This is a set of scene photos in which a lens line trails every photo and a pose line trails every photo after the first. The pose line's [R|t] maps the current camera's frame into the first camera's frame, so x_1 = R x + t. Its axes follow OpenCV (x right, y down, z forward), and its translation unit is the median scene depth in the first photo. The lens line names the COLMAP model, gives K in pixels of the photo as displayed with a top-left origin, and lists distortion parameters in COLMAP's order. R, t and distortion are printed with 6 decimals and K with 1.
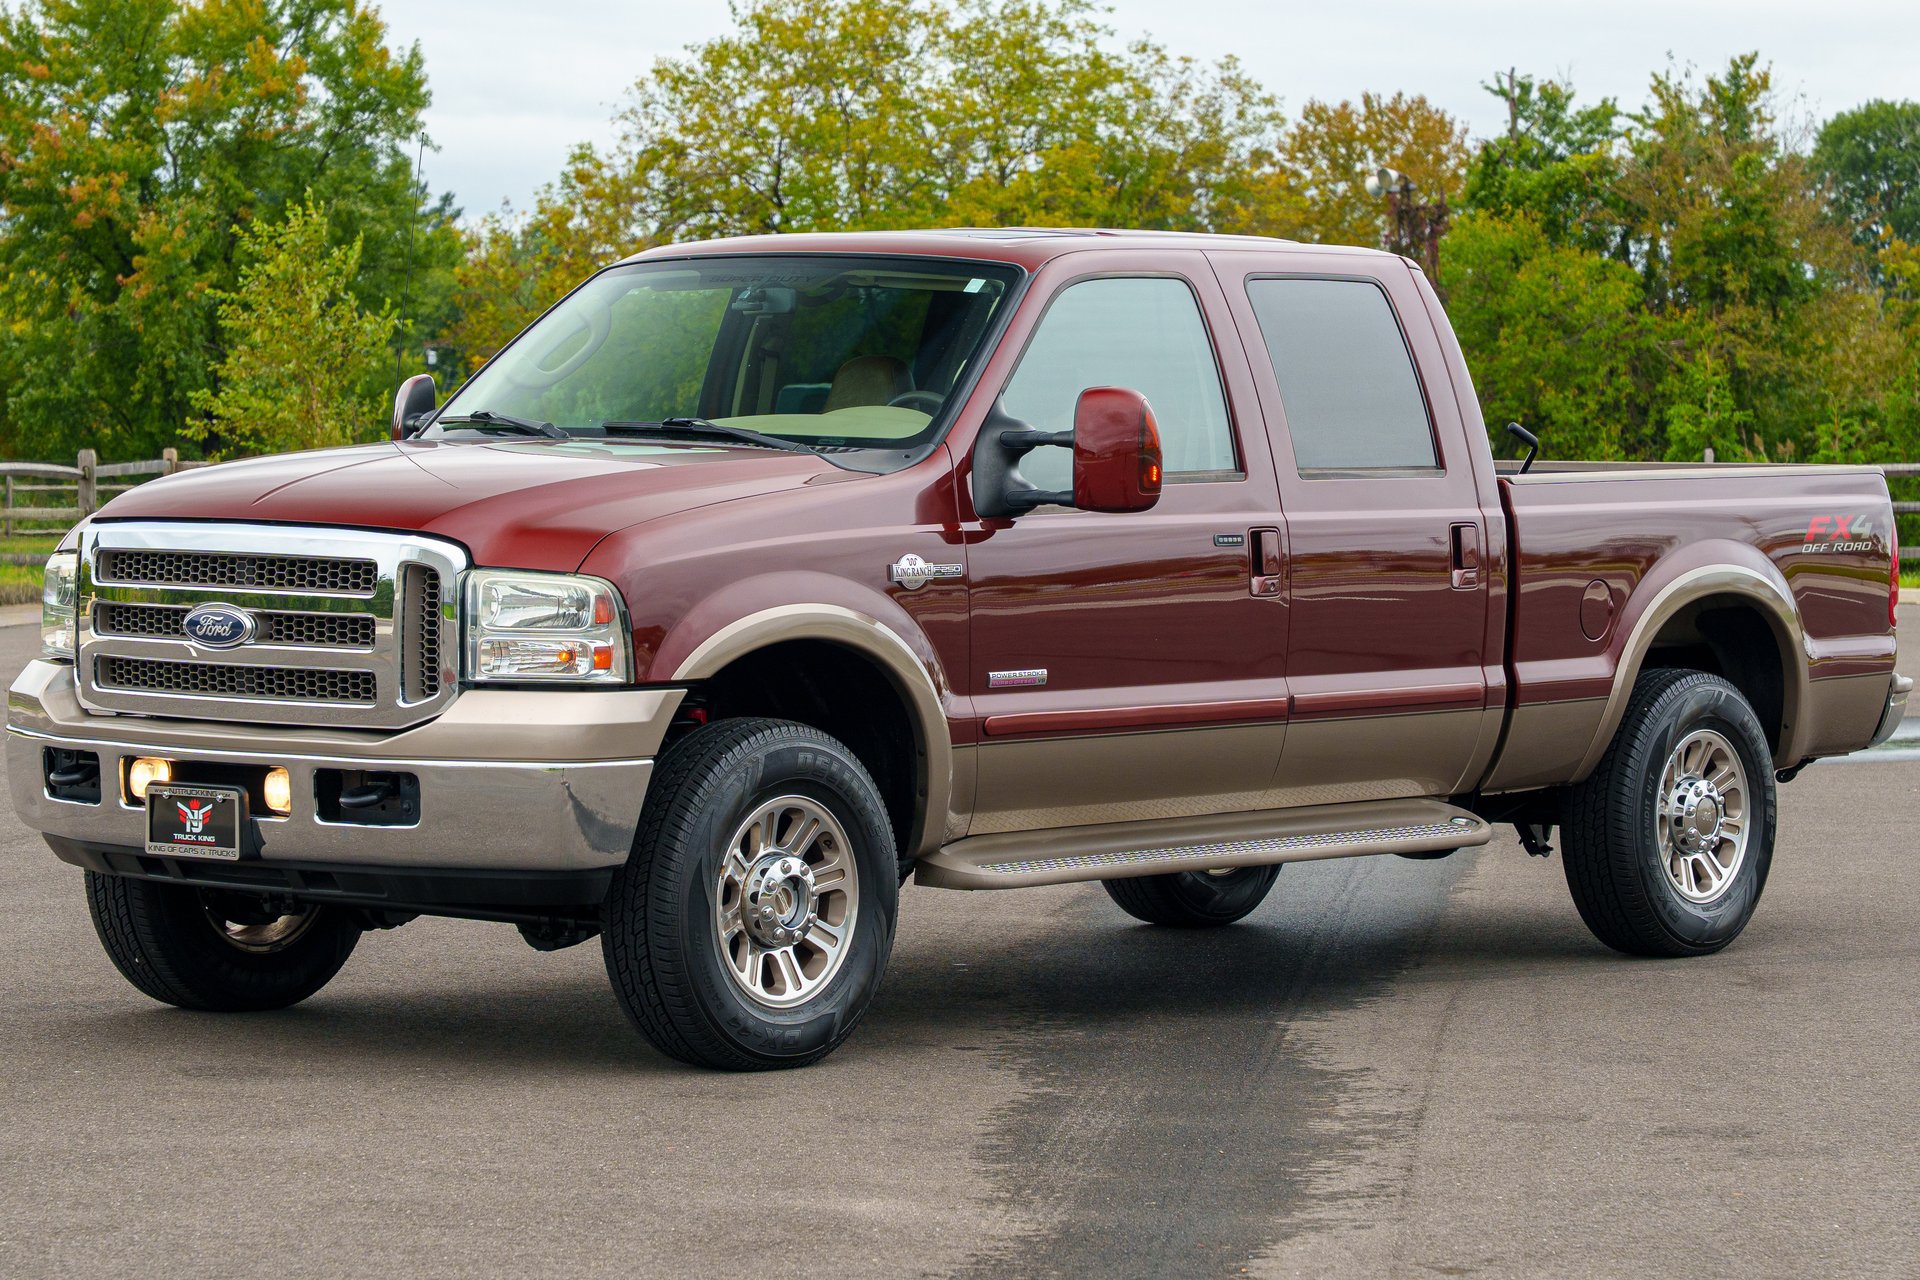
lens RADIAL K [[5936.1, 0, 937.1], [0, 5936.1, 639.4], [0, 0, 1]] dist [0.251448, 2.223479]
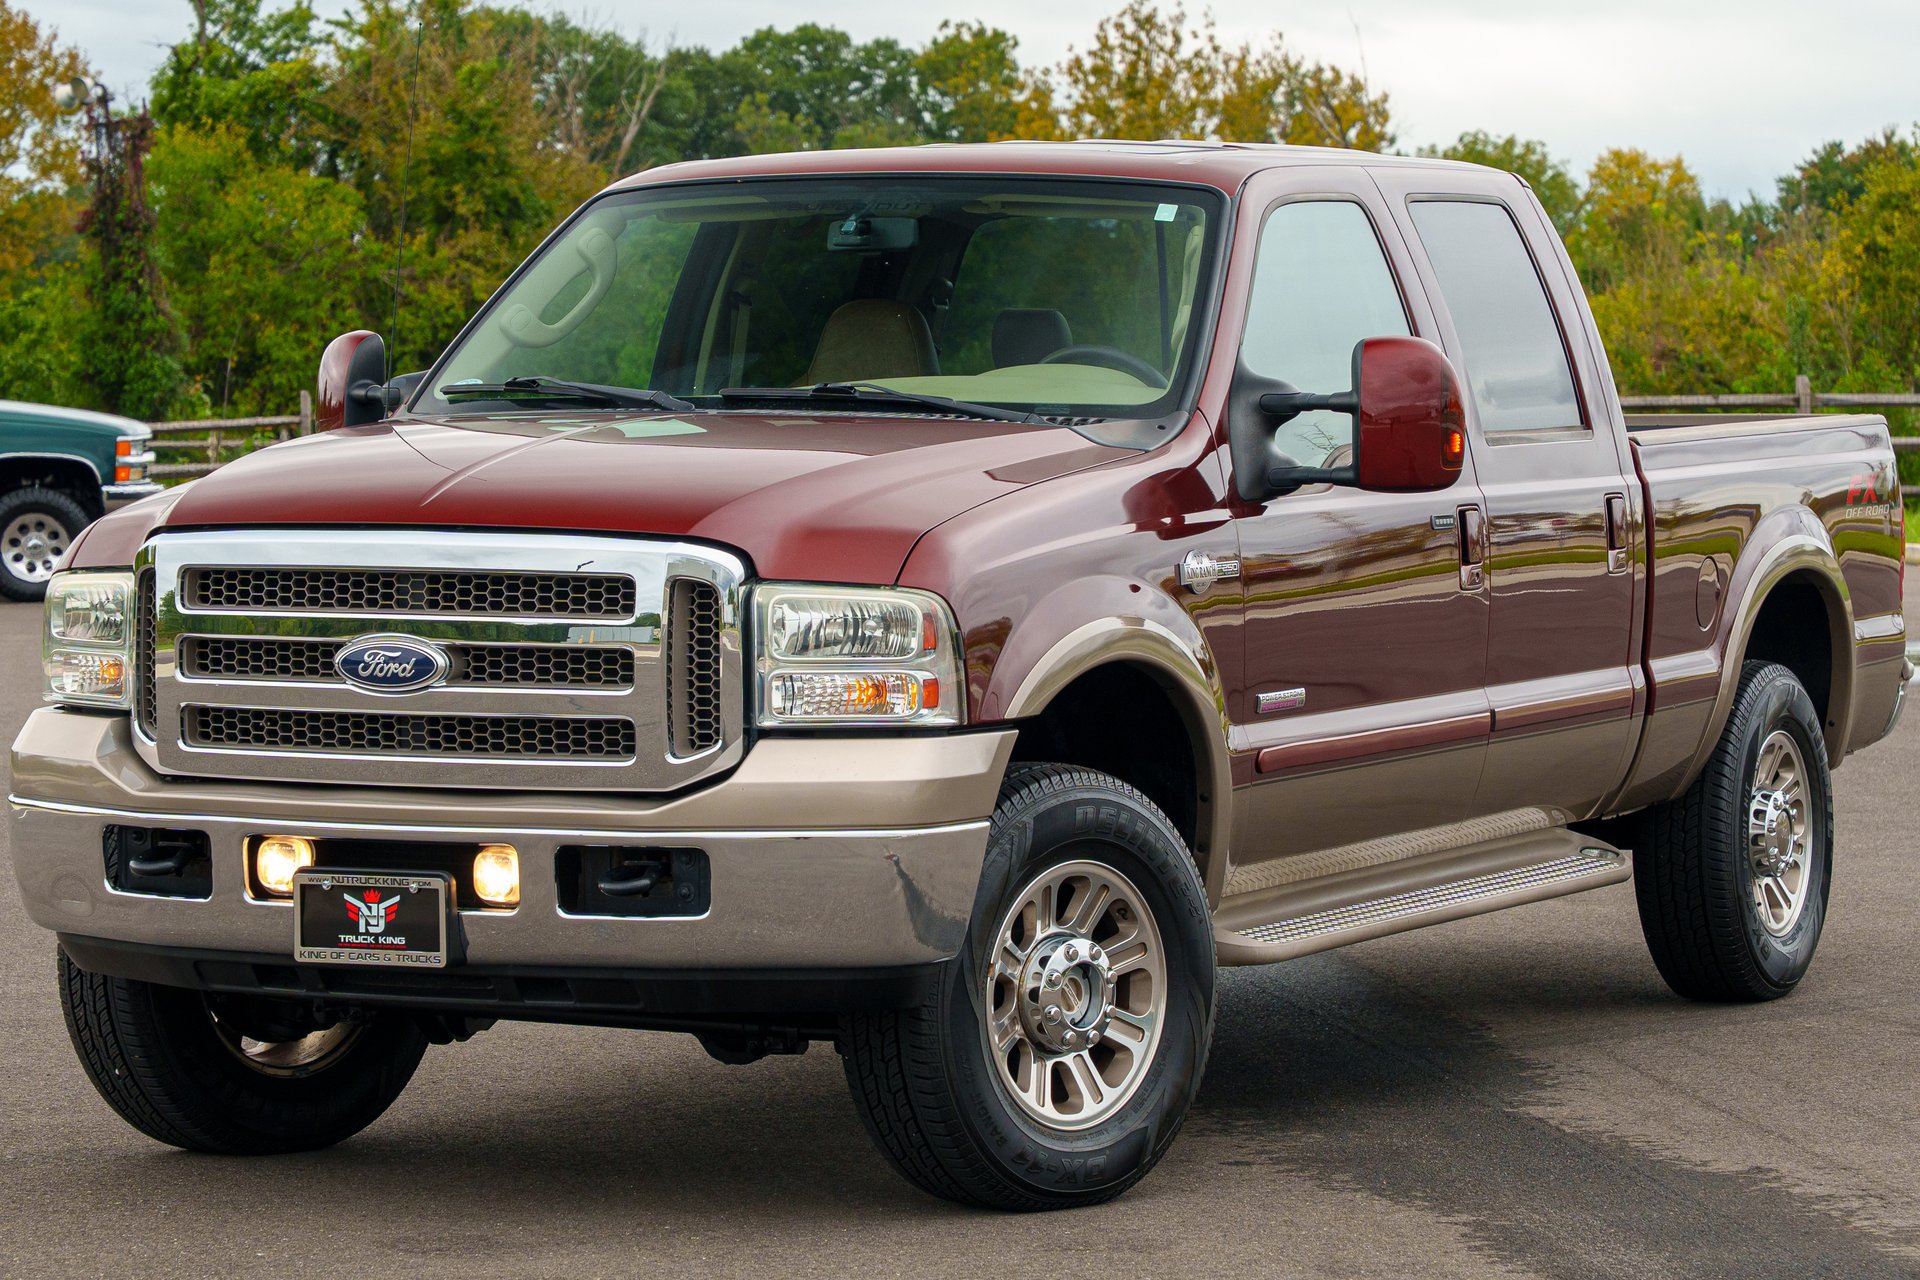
lens RADIAL K [[6467.8, 0, 1001.7], [0, 6467.8, 689.3], [0, 0, 1]] dist [0.278702, 0.317602]
pose [[0.968446, -0.027915, 0.247656, -0.220053], [0.024292, 0.999549, 0.017675, -0.010391], [-0.248037, -0.011101, 0.968687, 0.147138]]
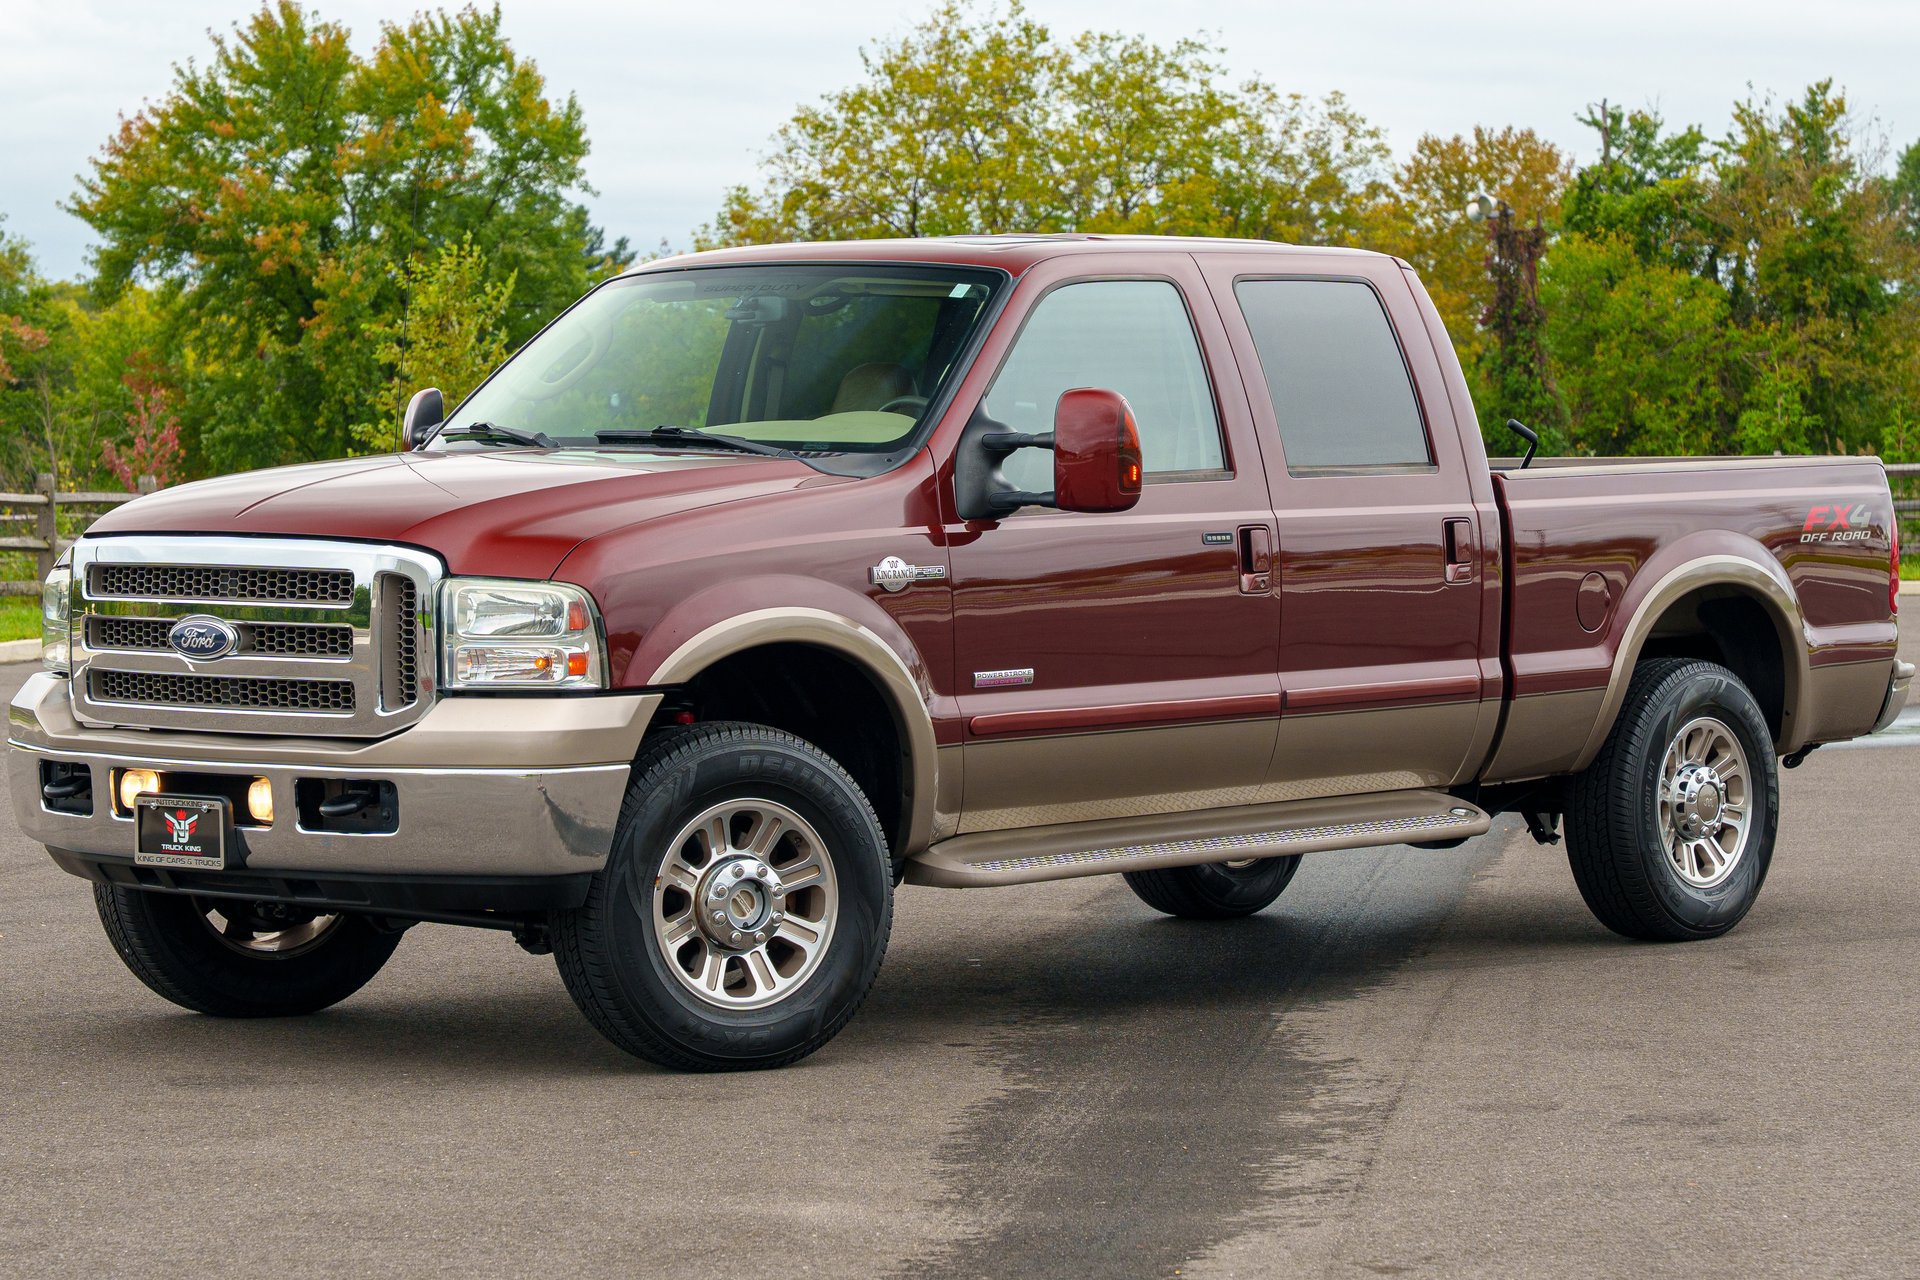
lens RADIAL K [[5506.9, 0, 960.0], [0, 5506.9, 677.7], [0, 0, 1]] dist [0.275930, -0.565552]
pose [[0.999574, -0.016159, -0.024297, 0.026527], [0.016295, 0.999853, 0.005424, 0.001243], [0.024206, -0.005817, 0.999690, 0.057681]]
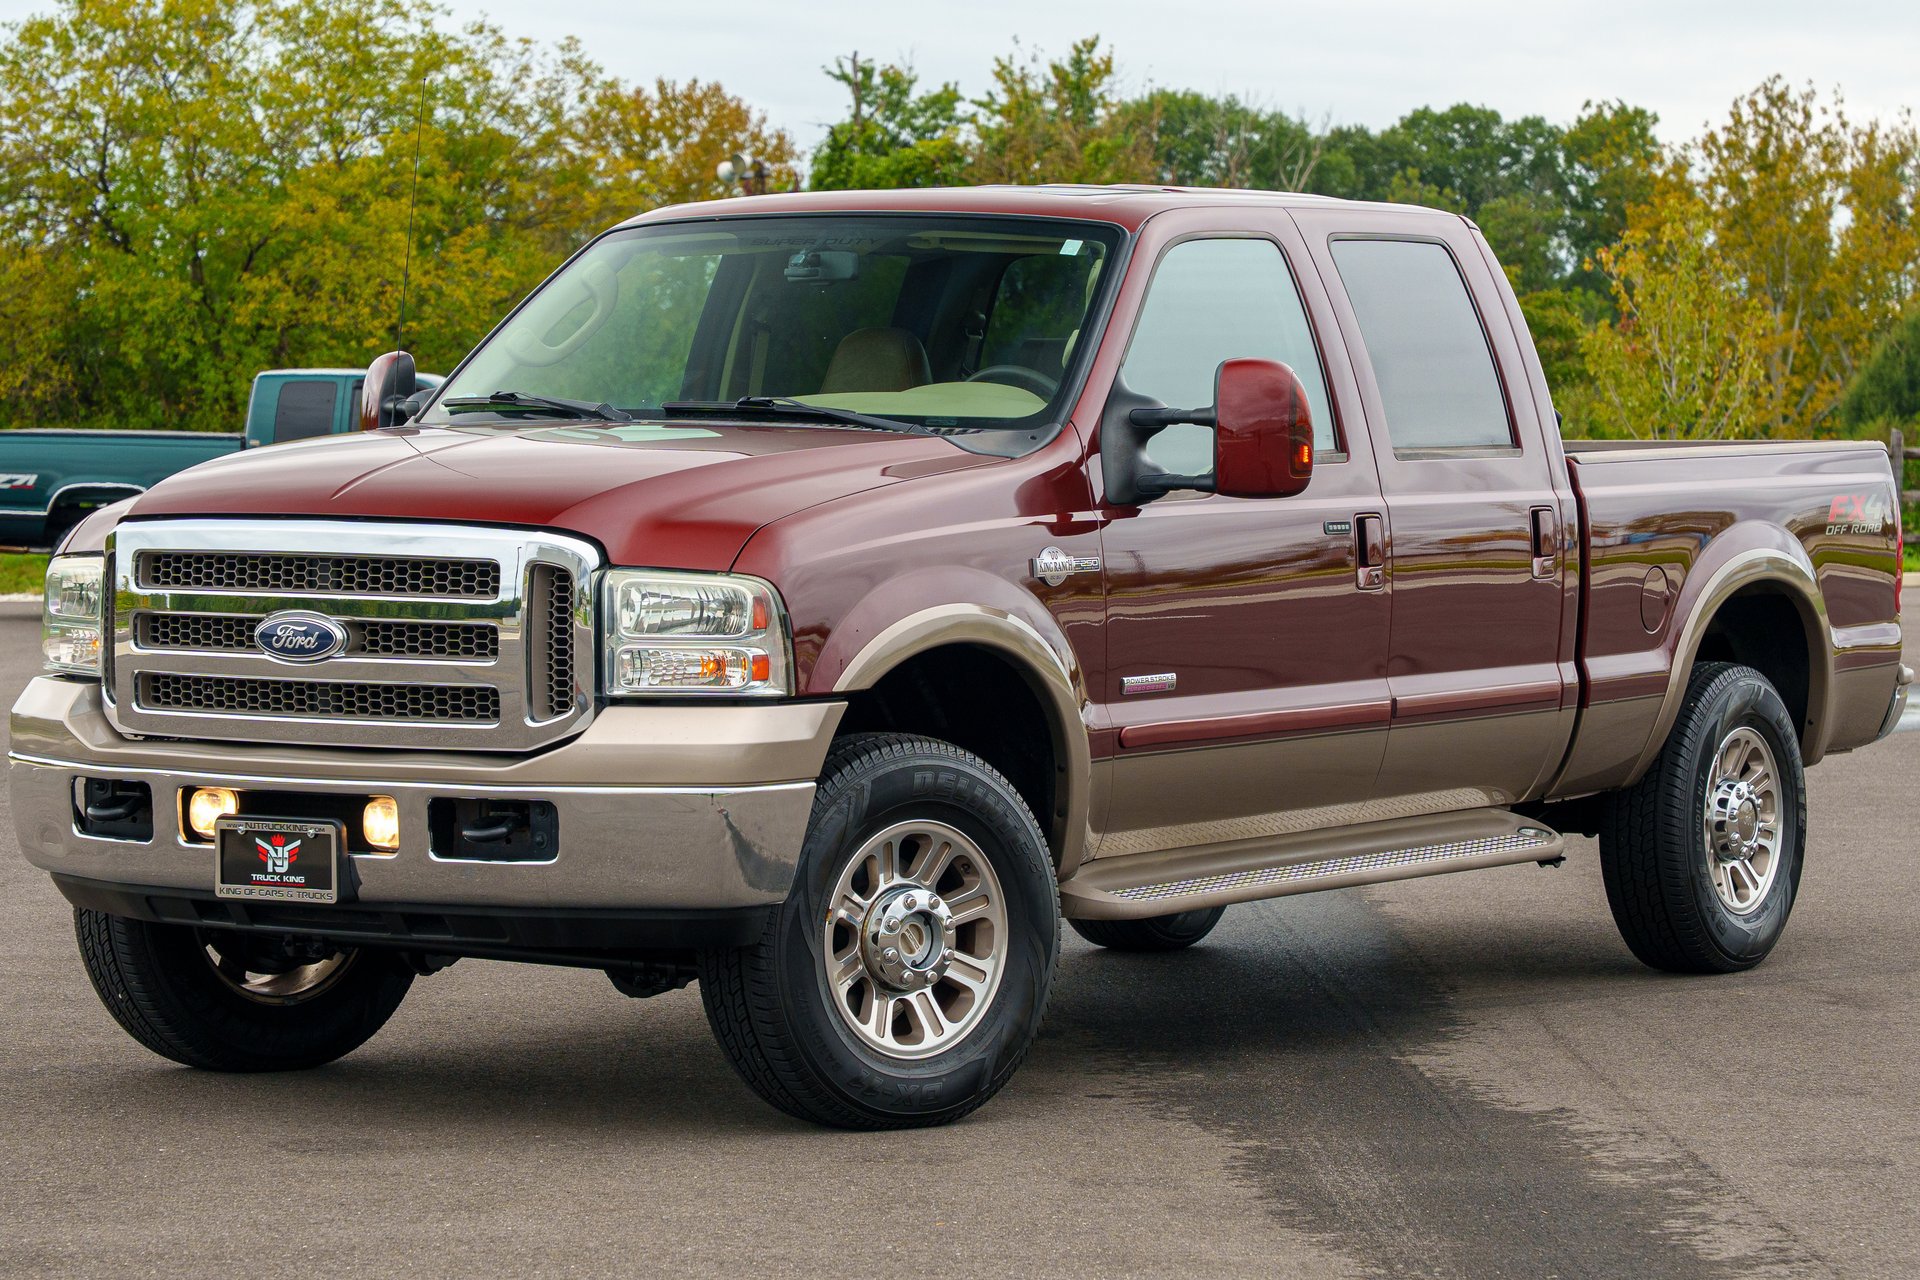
lens RADIAL K [[6011.3, 0, 956.9], [0, 6011.3, 726.5], [0, 0, 1]] dist [0.290305, 0.492572]
pose [[0.991361, -0.015768, 0.130210, -0.122780], [0.013848, 0.999782, 0.015635, -0.001448], [-0.130428, -0.013697, 0.991363, 0.092545]]
